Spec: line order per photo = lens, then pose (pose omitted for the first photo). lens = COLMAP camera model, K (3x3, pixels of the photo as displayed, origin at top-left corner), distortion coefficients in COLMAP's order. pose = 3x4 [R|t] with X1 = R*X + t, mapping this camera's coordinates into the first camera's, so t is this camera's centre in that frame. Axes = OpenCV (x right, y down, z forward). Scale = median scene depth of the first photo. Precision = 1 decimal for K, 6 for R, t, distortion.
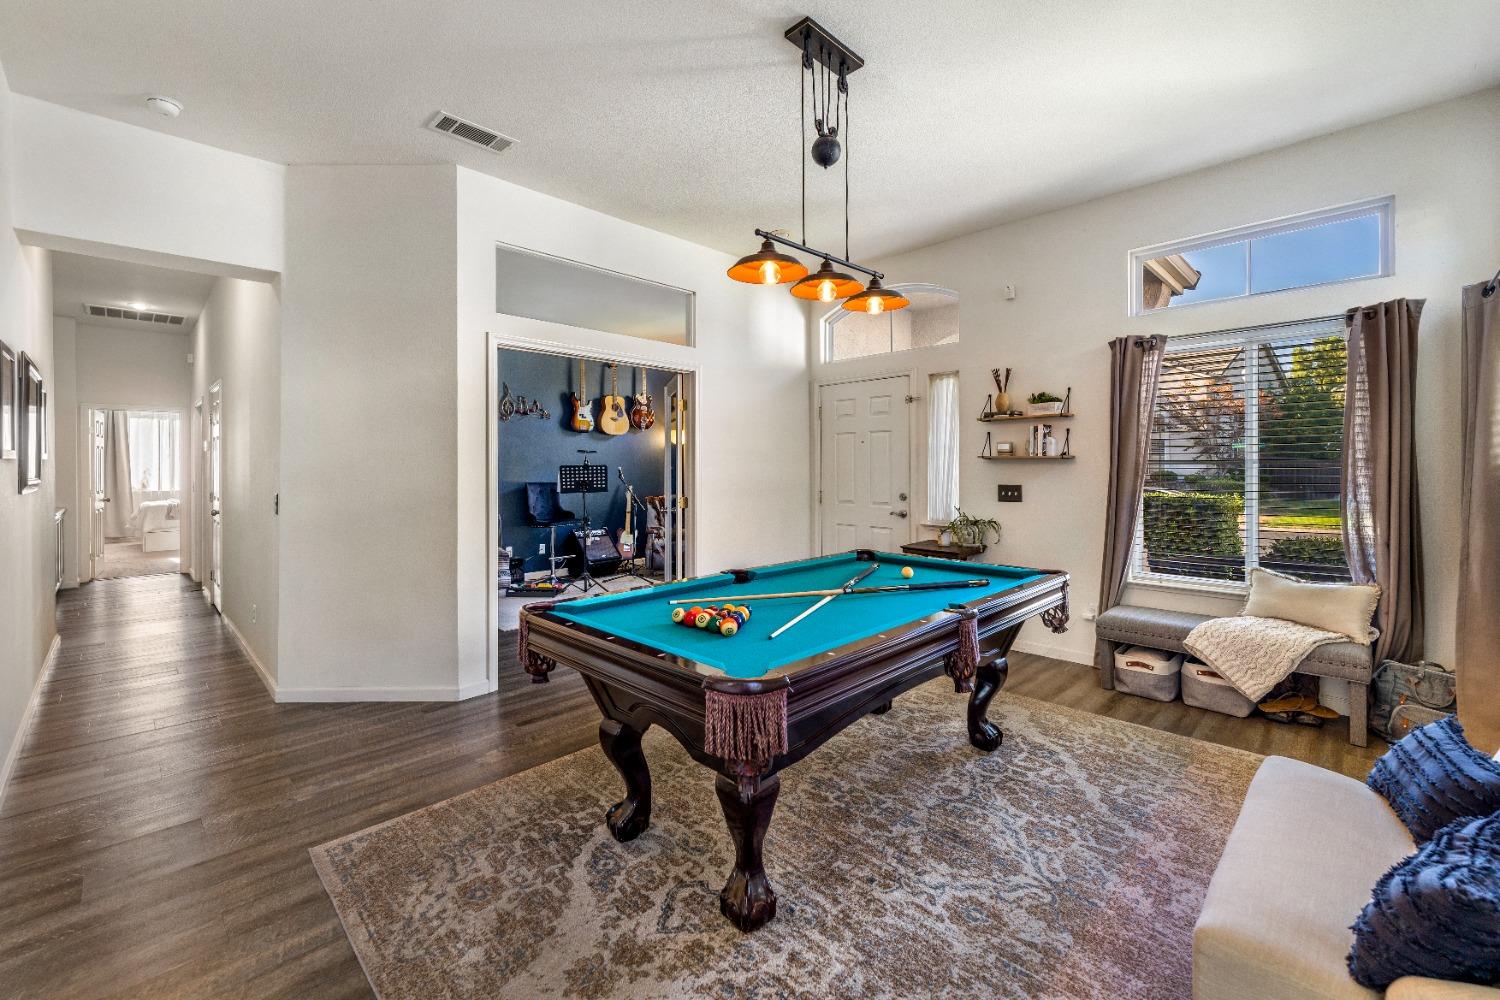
lens RADIAL K [[619.9, 0, 753.4], [0, 619.9, 469.5], [0, 0, 1]] dist [-0.004580, -0.000389]
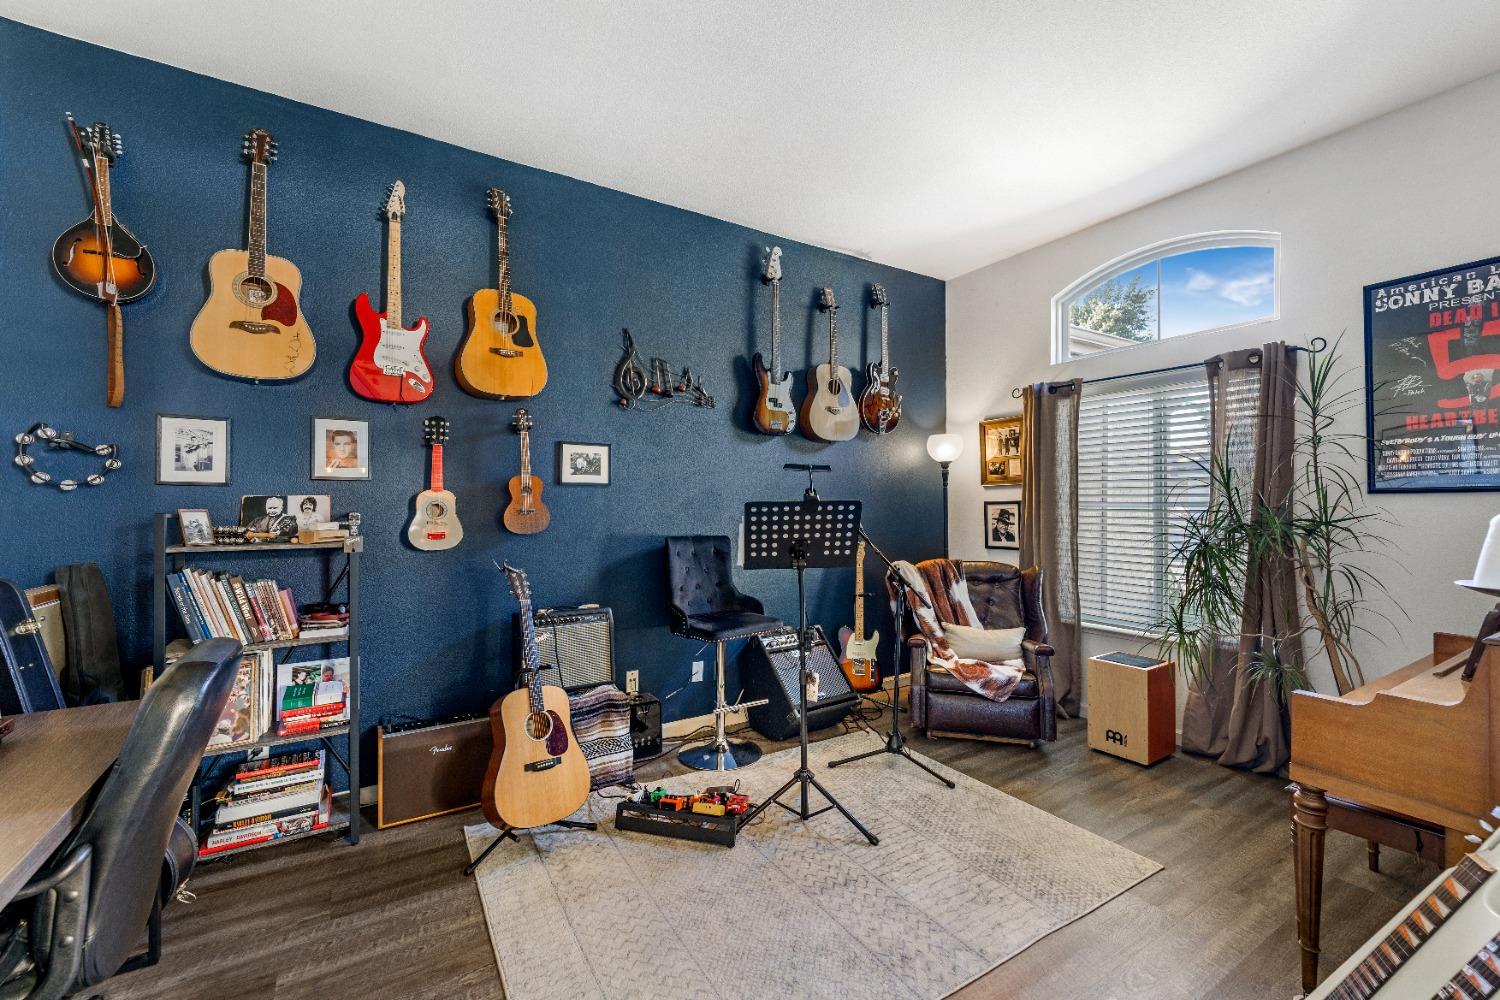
lens RADIAL K [[619.9, 0, 745.2], [0, 619.9, 496.7], [0, 0, 1]] dist [-0.004580, -0.000389]
pose [[0.975052, -0.000448, -0.221978, -0.188529], [-0.002710, 0.999899, -0.013923, -0.003621], [0.221962, 0.014178, 0.974952, 0.510089]]
